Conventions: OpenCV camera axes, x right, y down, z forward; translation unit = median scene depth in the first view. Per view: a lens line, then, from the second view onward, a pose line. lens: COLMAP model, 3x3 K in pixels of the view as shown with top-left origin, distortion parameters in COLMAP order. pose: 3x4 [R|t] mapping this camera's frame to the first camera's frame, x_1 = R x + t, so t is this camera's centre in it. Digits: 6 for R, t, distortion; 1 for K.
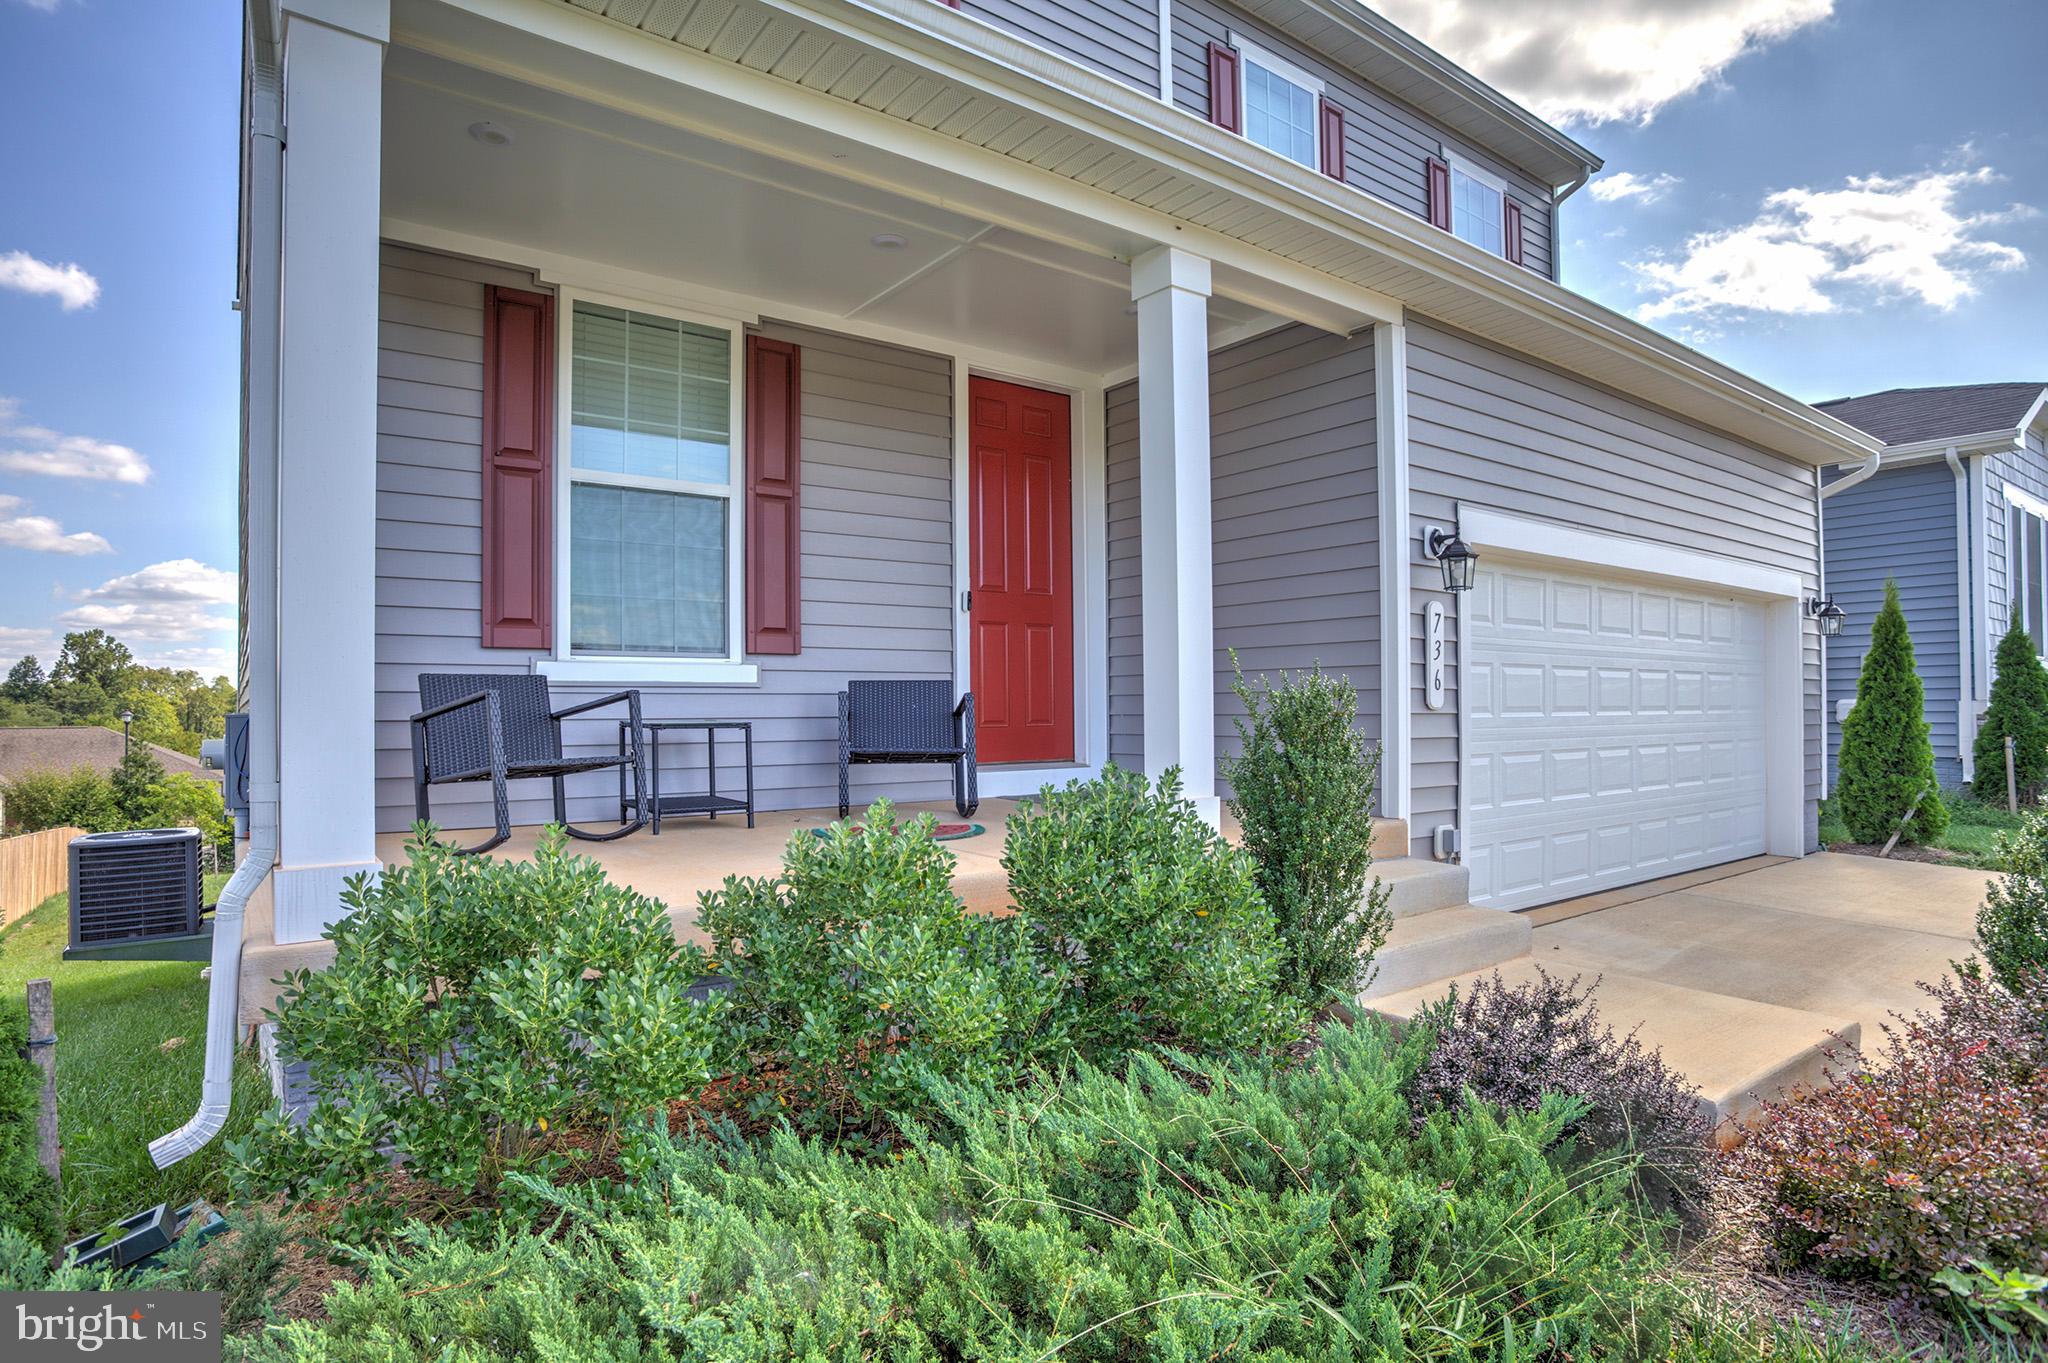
lens RADIAL K [[1089.0, 0, 1060.7], [0, 1089.0, 663.1], [0, 0, 1]] dist [-0.032183, 0.000425]
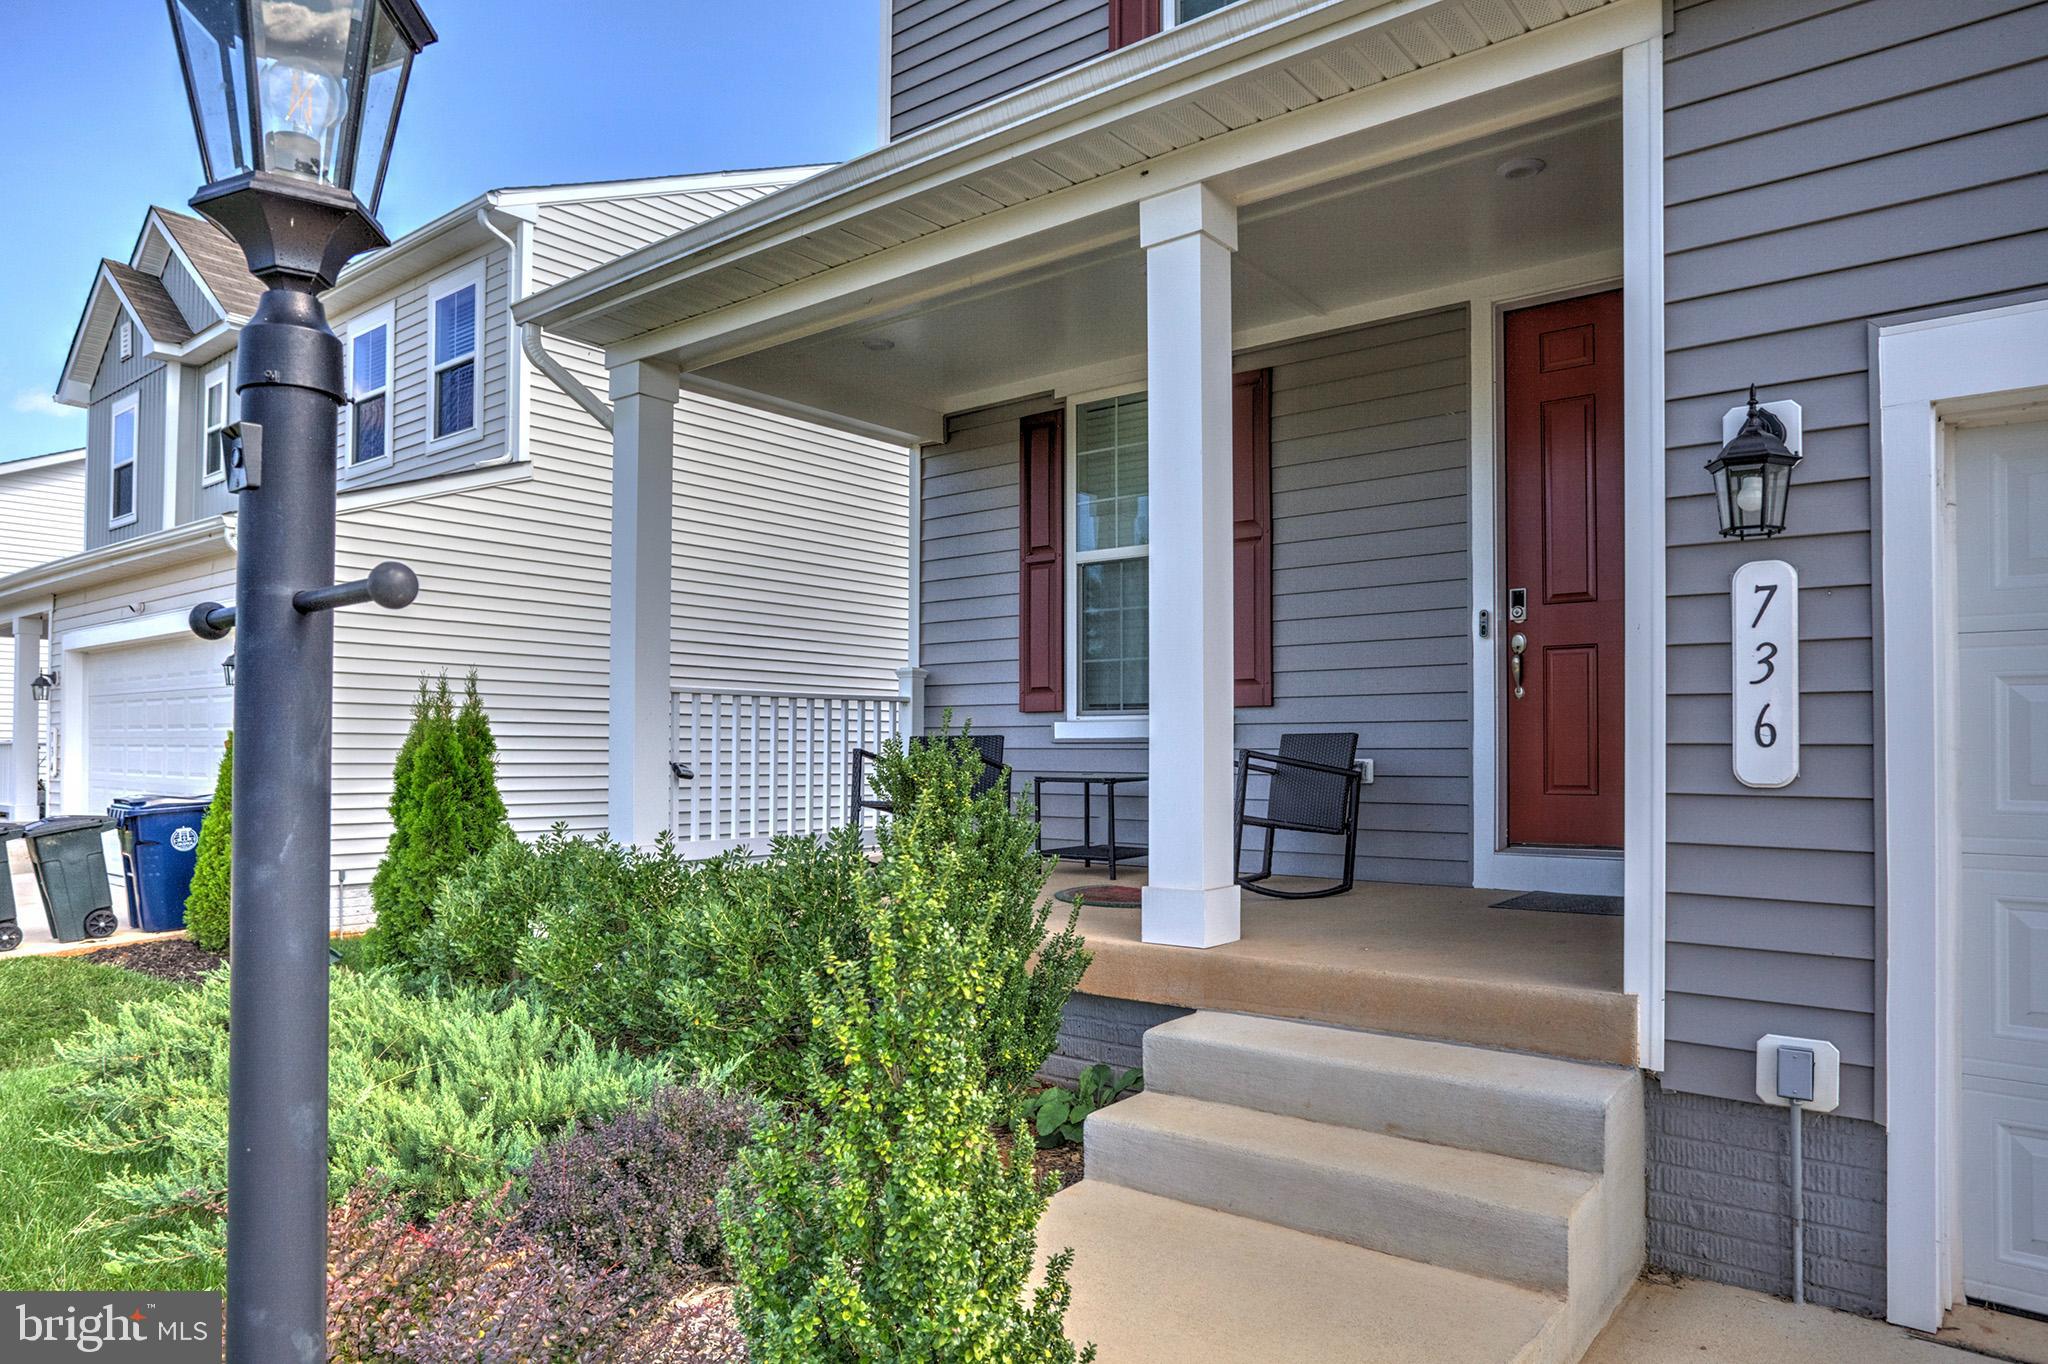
lens RADIAL K [[1330.4, 0, 1017.4], [0, 1330.4, 728.3], [0, 0, 1]] dist [-0.000417, -0.000481]
pose [[0.248045, -0.012067, -0.968673, 0.808604], [0.029767, 0.999545, -0.004829, 0.010032], [0.968291, -0.027636, 0.248292, 0.521648]]
